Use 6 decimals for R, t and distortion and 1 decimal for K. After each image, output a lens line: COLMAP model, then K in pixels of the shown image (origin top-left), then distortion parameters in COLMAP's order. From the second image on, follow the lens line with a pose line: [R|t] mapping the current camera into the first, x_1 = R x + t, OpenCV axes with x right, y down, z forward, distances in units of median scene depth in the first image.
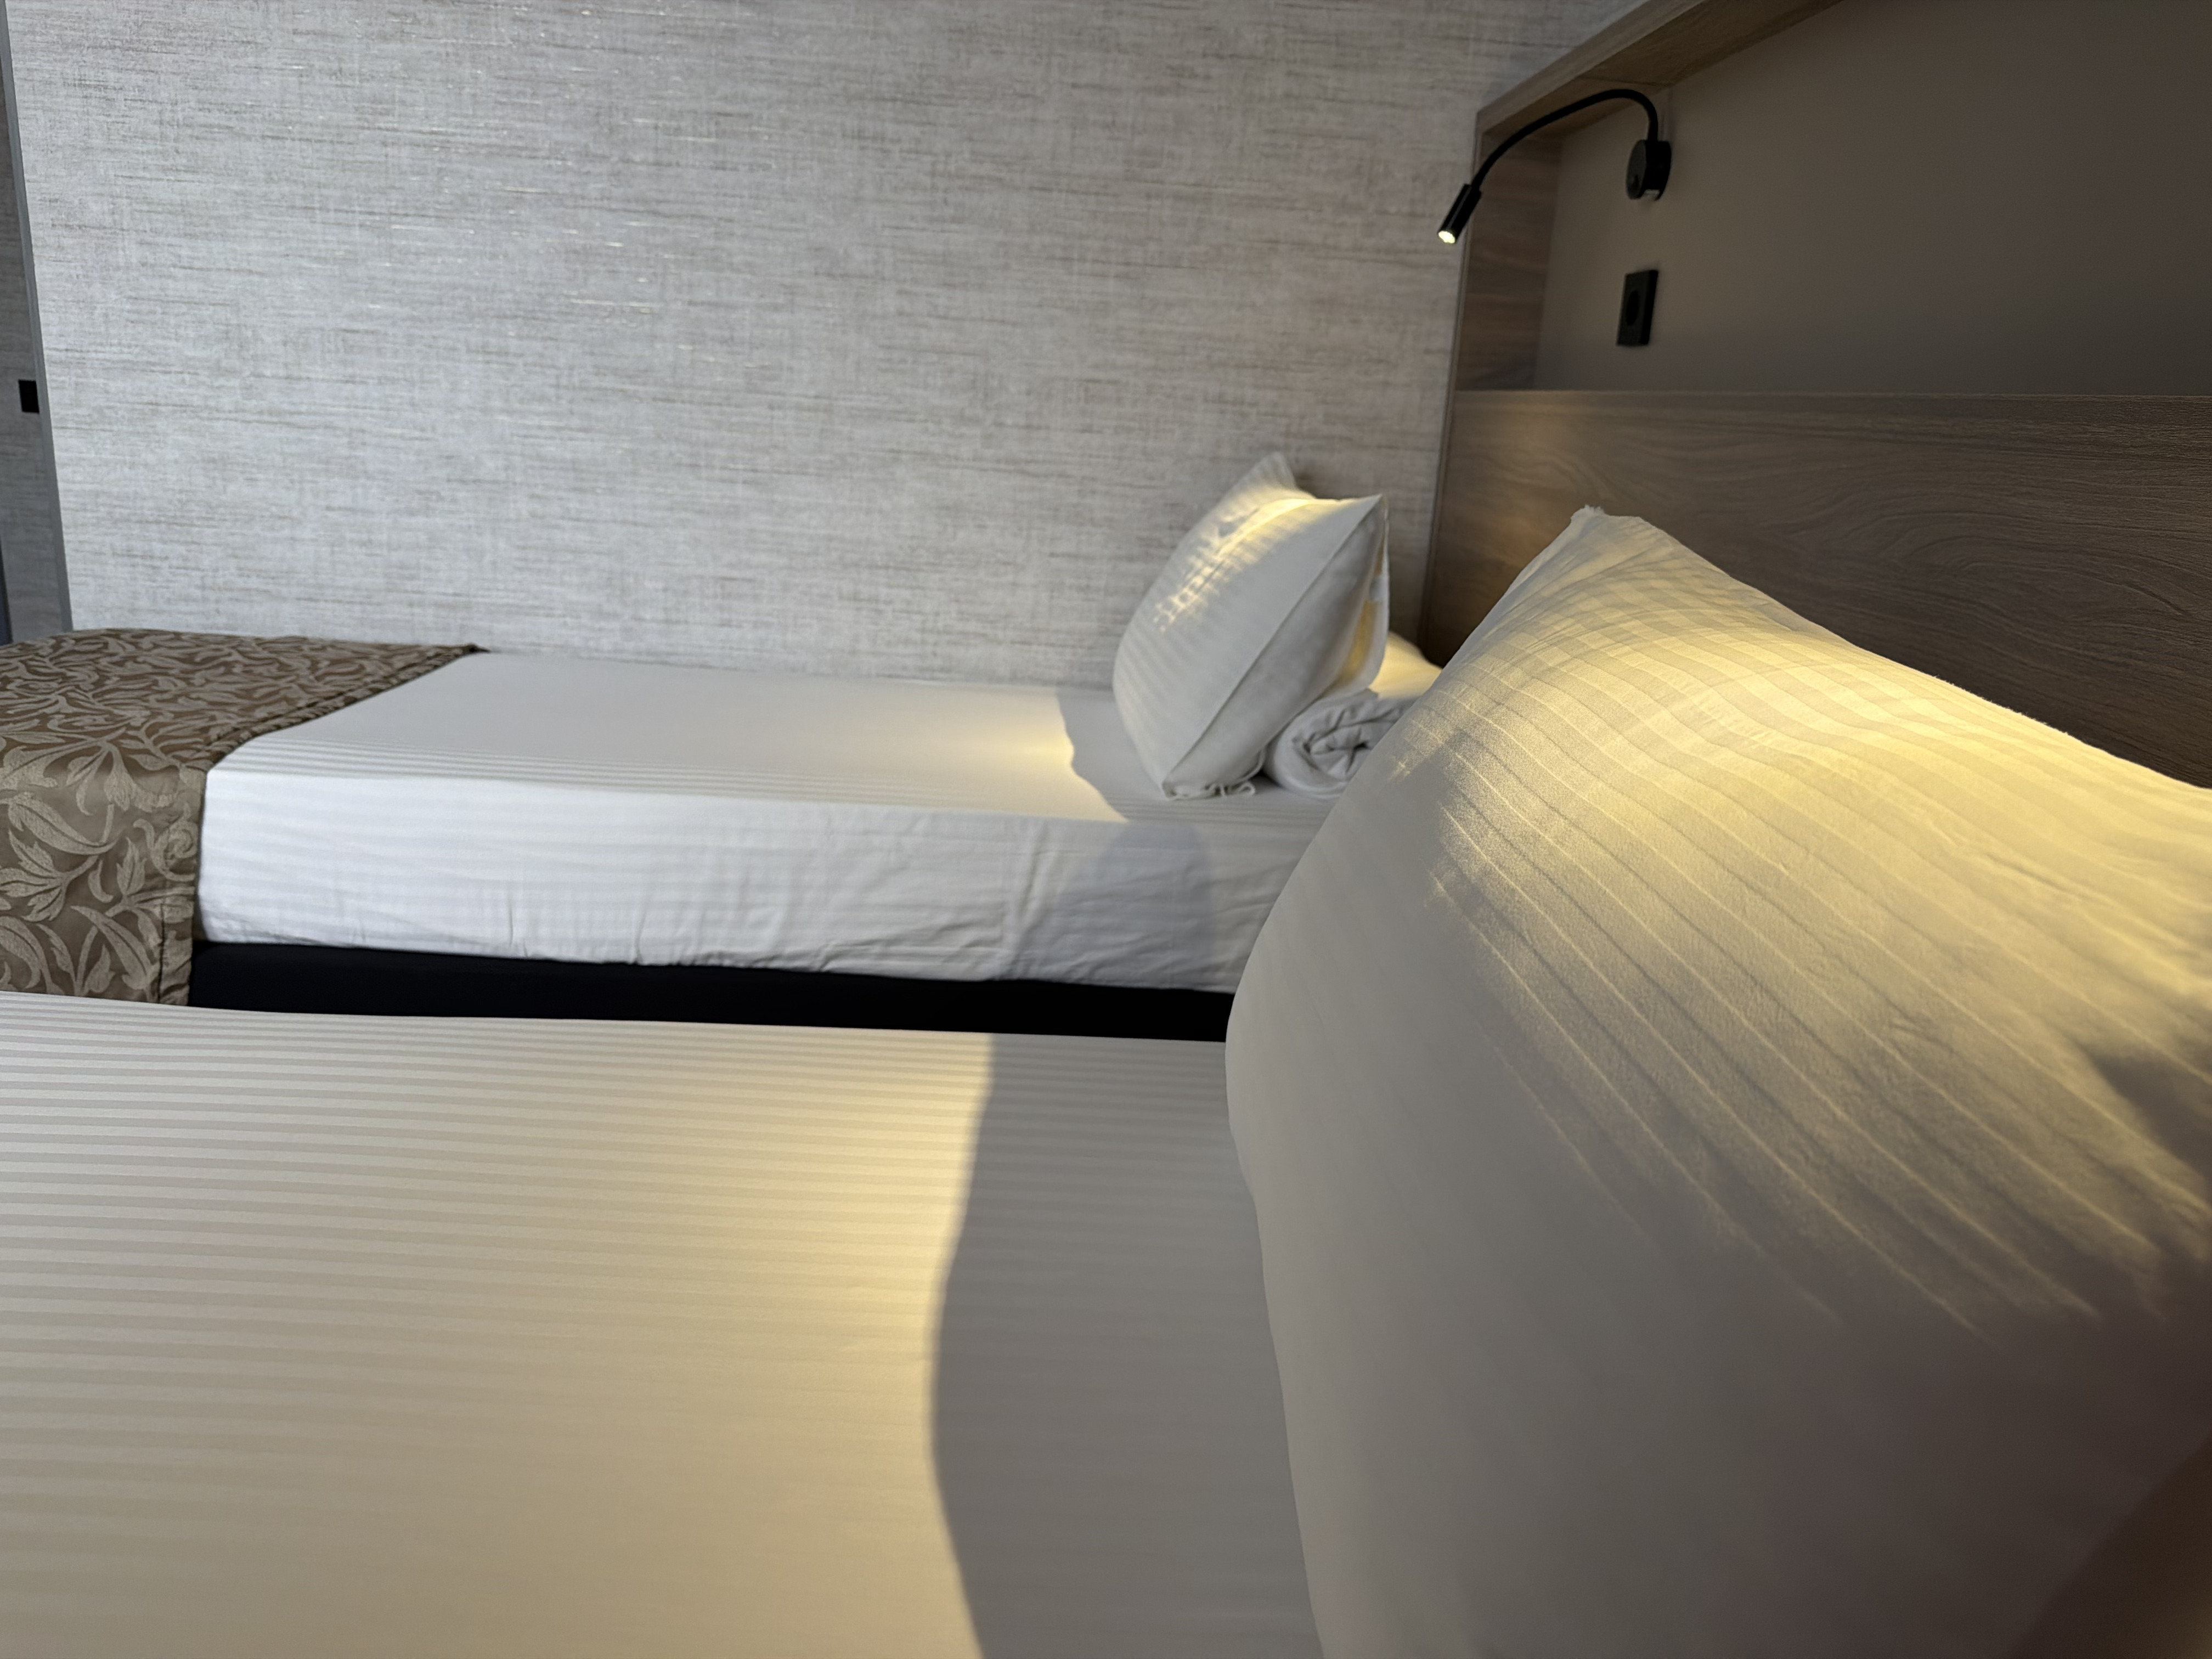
lens RADIAL K [[1576.2, 0, 1106.0], [0, 1576.2, 829.5], [0, 0, 1]] dist [0.044184, -0.068056]
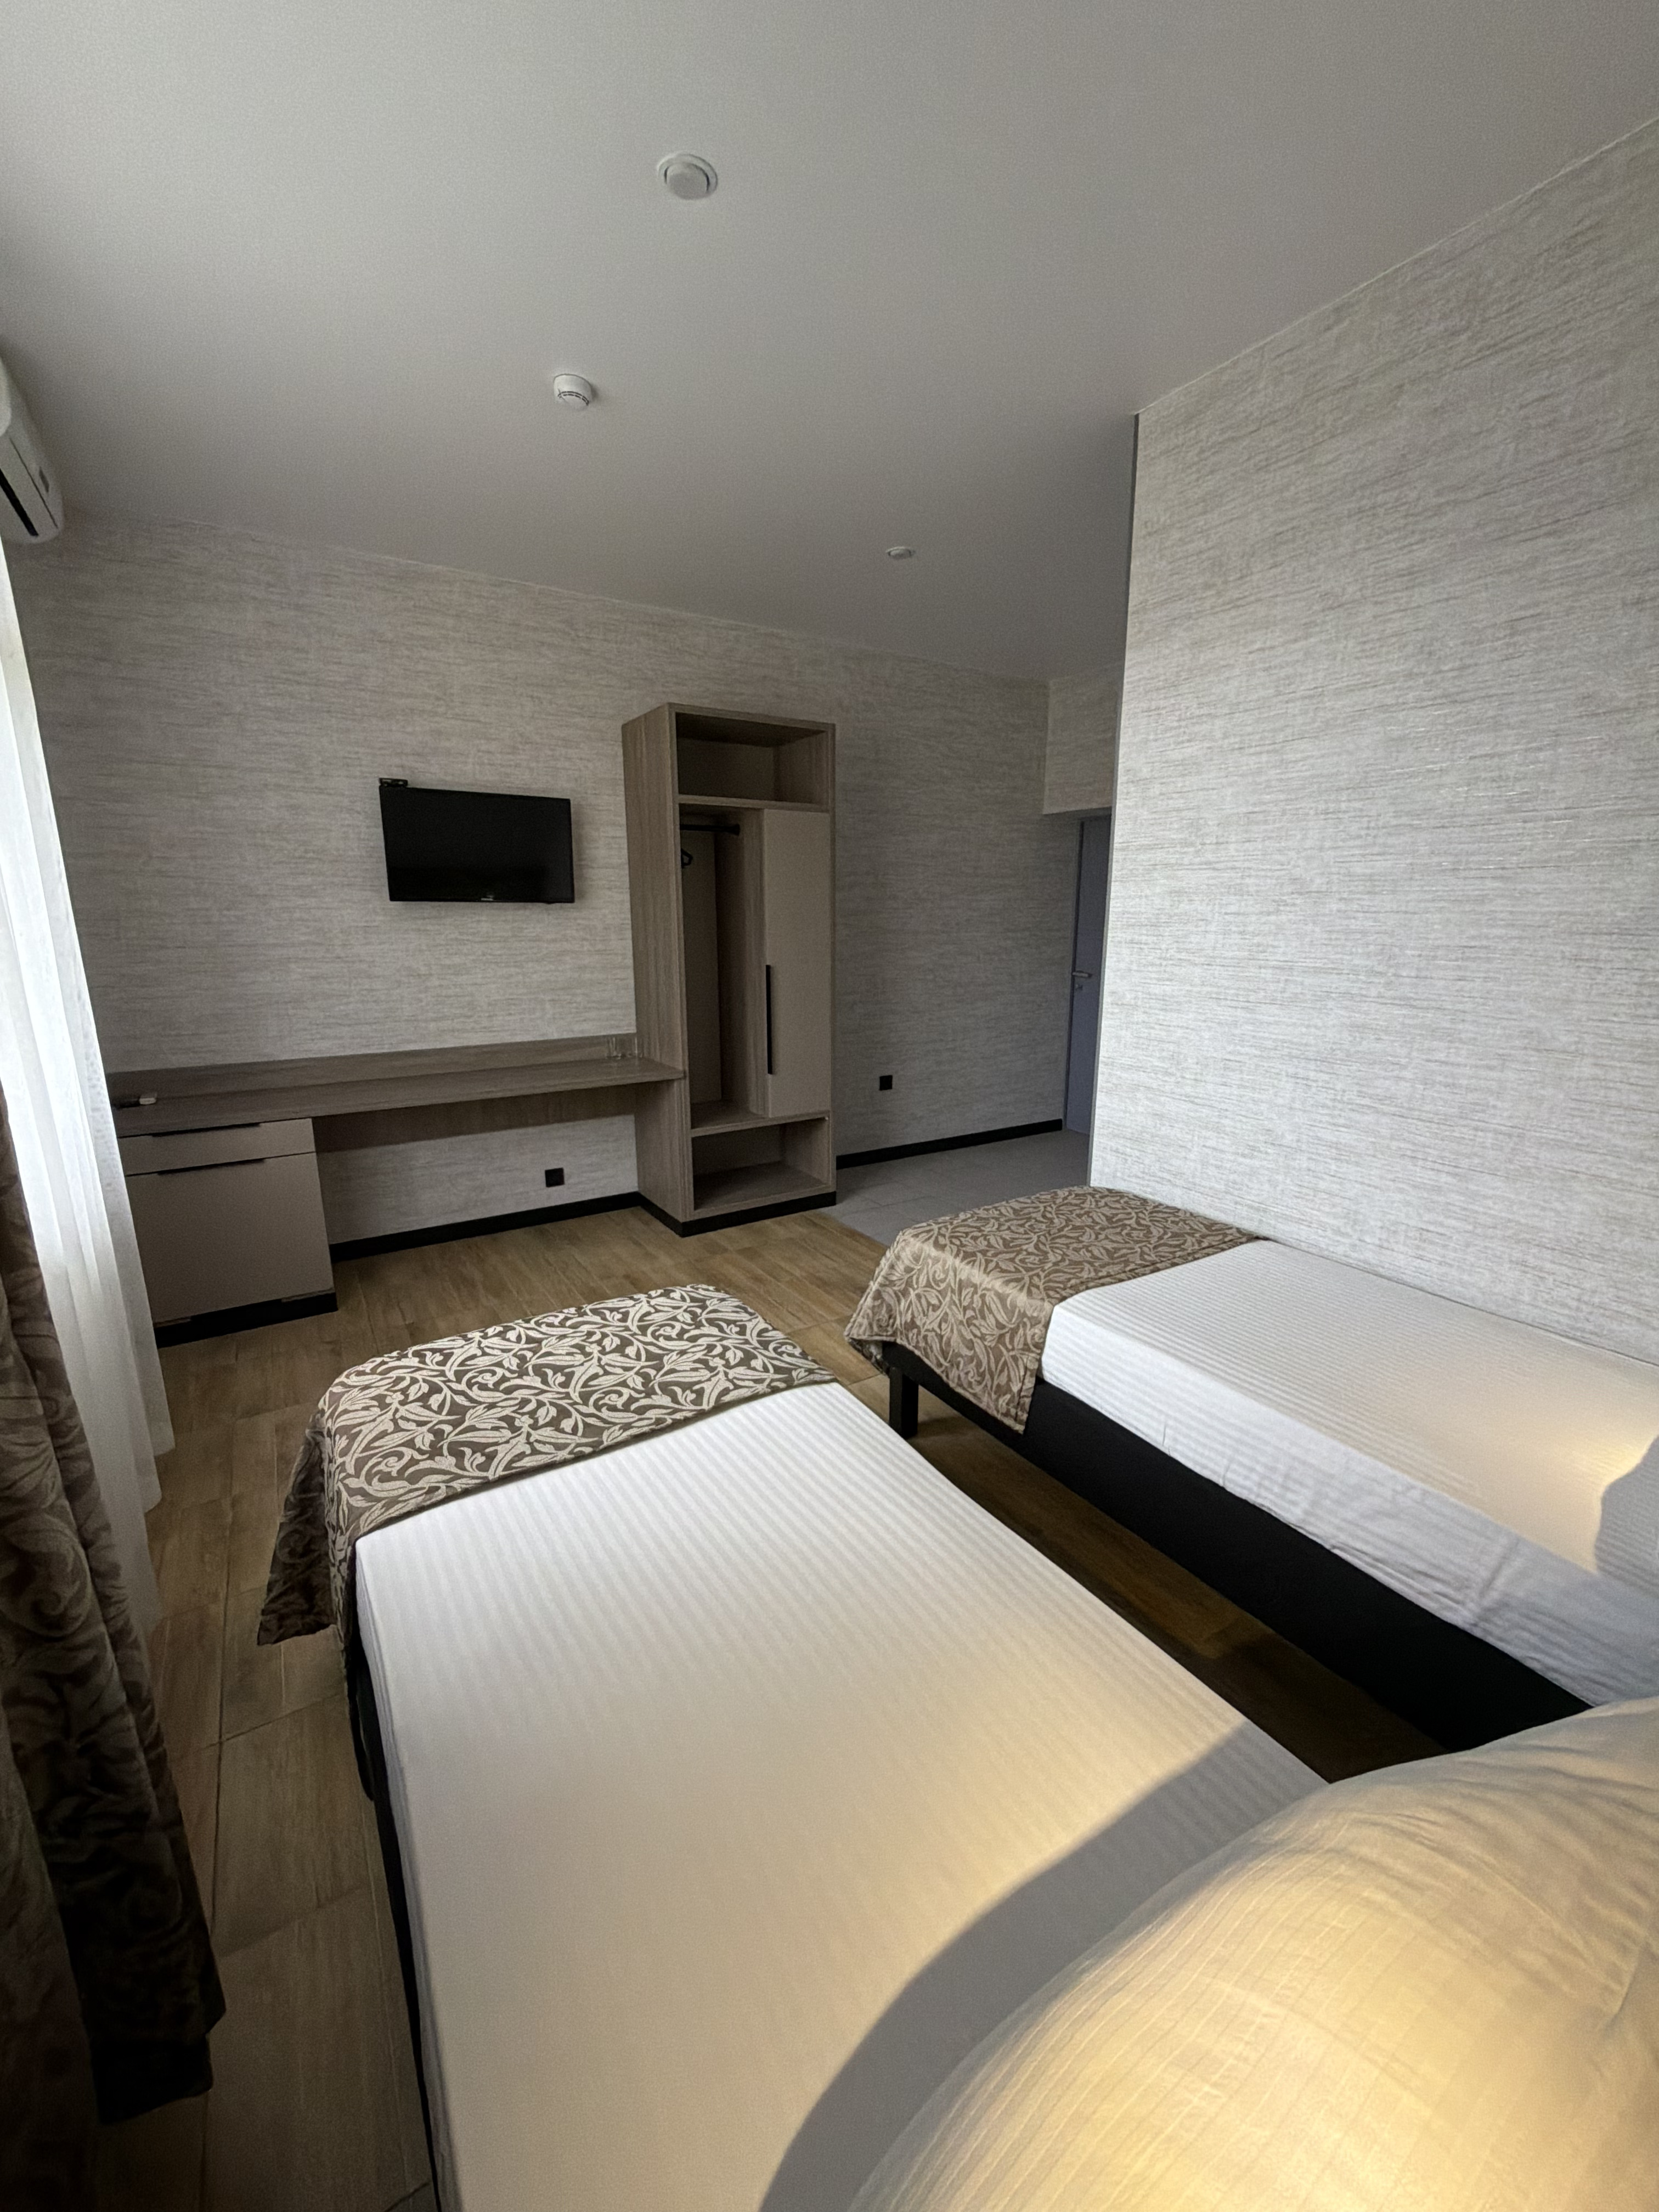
lens RADIAL K [[882.4, 0, 829.5], [0, 882.4, 1106.0], [0, 0, 1]] dist [-0.000138, -0.000114]
pose [[0.514847, 0.127354, -0.847770, 0.196337], [-0.199410, 0.979570, 0.026053, -0.211630], [0.833768, 0.155640, 0.529724, 0.058494]]
